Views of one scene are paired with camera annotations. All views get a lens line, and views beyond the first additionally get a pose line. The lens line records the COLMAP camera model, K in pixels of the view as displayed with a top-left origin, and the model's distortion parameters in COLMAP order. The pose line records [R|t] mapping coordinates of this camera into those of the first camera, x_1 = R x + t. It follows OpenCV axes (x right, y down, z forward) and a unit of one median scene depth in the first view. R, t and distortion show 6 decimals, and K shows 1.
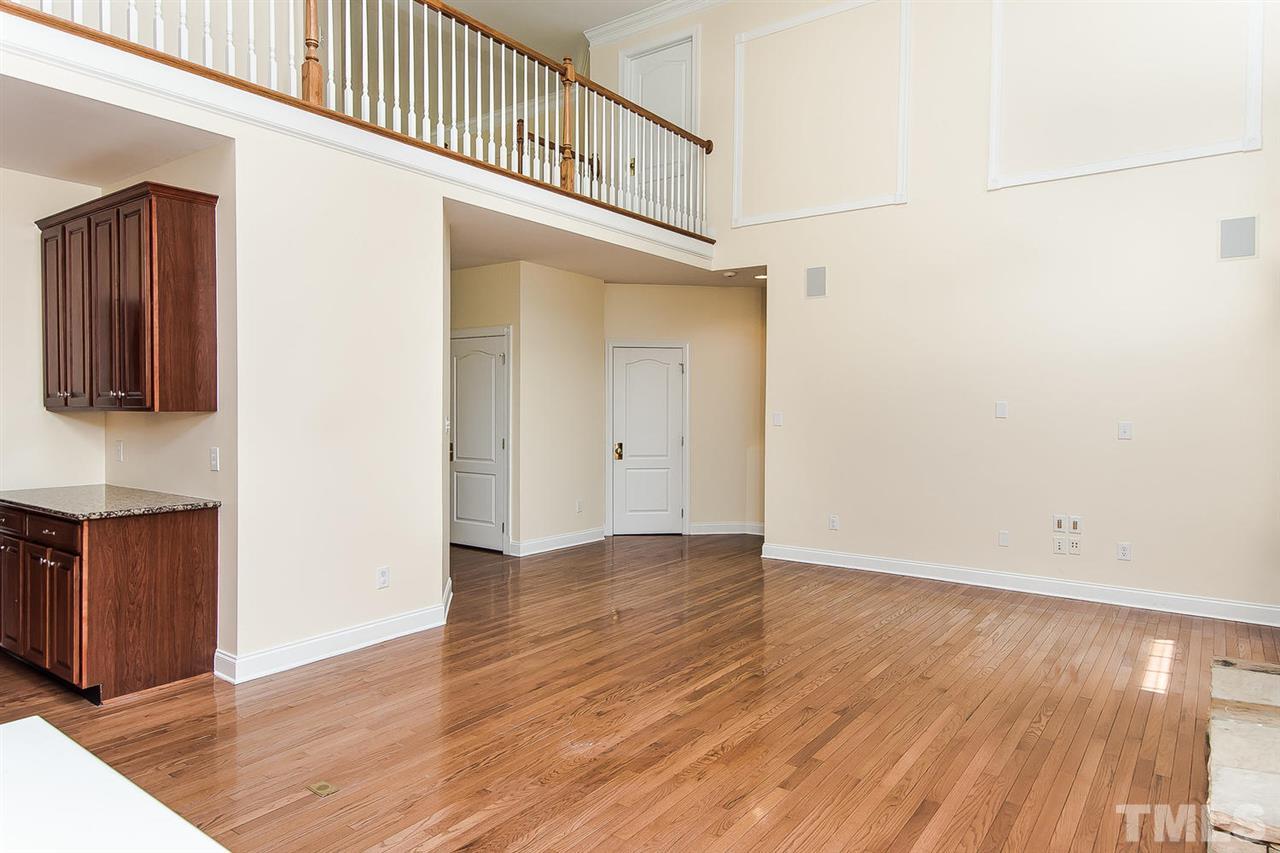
lens RADIAL K [[783.0, 0, 638.0], [0, 783.0, 422.0], [0, 0, 1]] dist [0.014407, -0.002186]
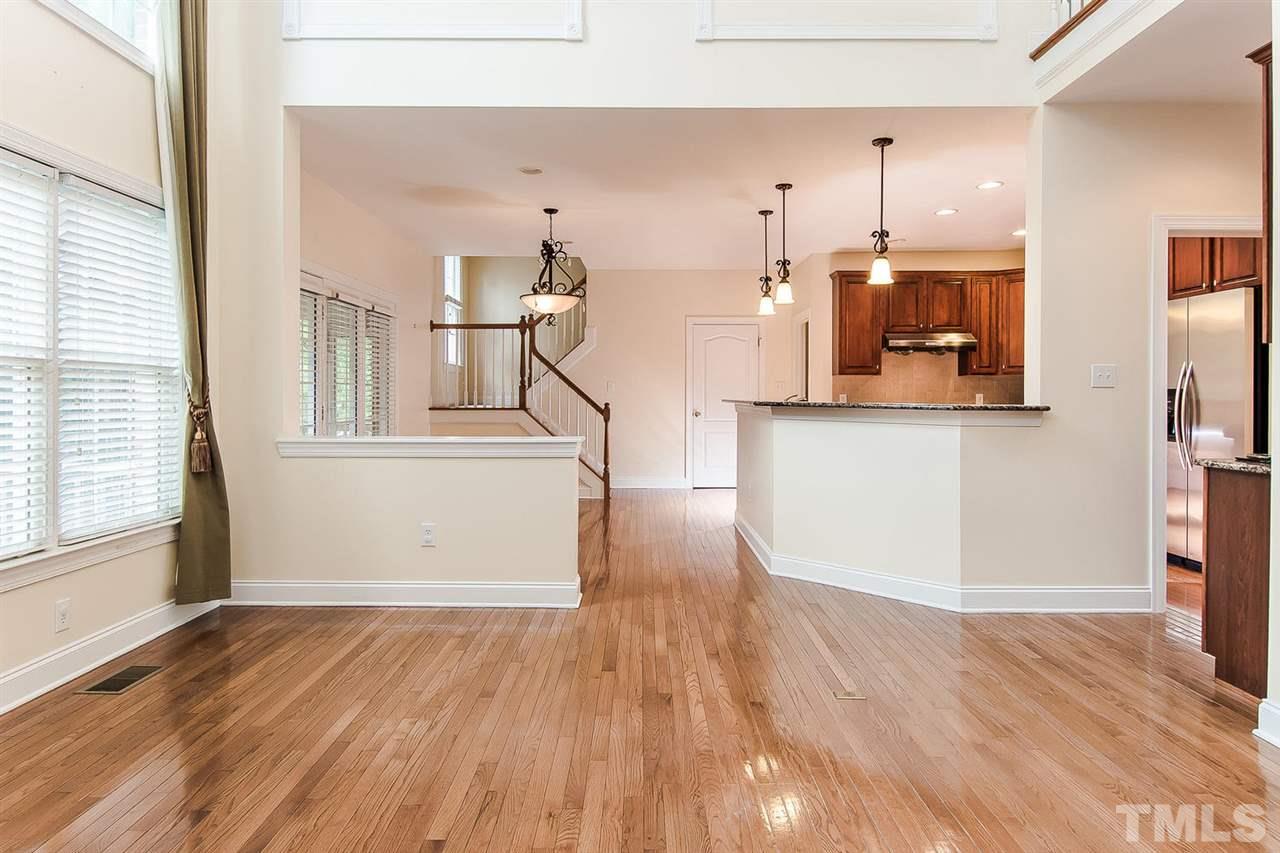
lens RADIAL K [[783.0, 0, 631.9], [0, 783.0, 394.7], [0, 0, 1]] dist [0.014407, -0.002186]
pose [[-0.811815, -0.005268, -0.583891, 0.354040], [-0.017851, 0.999716, 0.015800, 0.036291], [0.583642, 0.023250, -0.811678, 1.287198]]
